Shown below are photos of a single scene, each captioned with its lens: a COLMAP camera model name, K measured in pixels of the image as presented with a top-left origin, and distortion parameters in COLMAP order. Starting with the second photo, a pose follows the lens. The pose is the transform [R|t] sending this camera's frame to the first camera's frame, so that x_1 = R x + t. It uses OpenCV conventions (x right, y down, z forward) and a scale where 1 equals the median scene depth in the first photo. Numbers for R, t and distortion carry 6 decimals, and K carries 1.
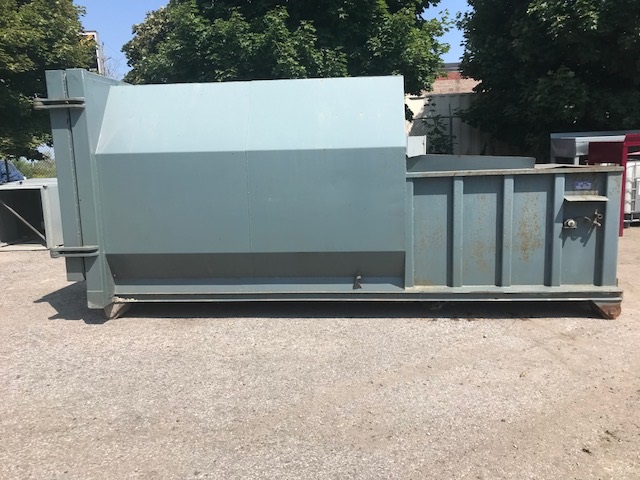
lens RADIAL K [[530.6, 0, 320.0], [0, 530.6, 240.0], [0, 0, 1]] dist [-0.006953, -0.009734]
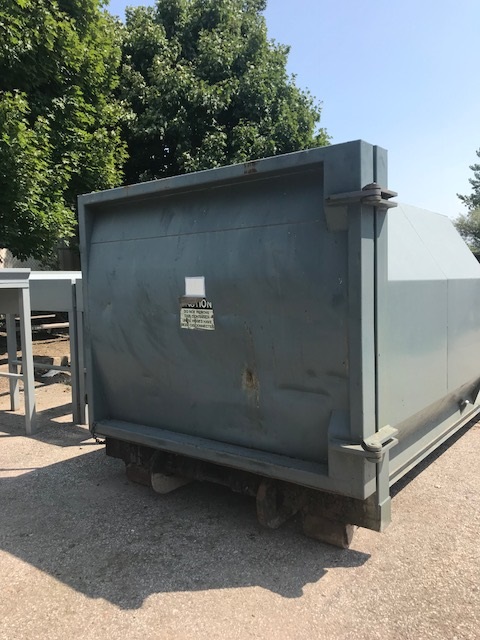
lens RADIAL K [[530.6, 0, 240.0], [0, 530.6, 320.0], [0, 0, 1]] dist [-0.006953, -0.009734]
pose [[0.540283, -0.038249, 0.840614, -0.990304], [0.142082, 0.988770, -0.046329, -0.096429], [-0.829402, 0.144467, 0.539650, 0.768529]]
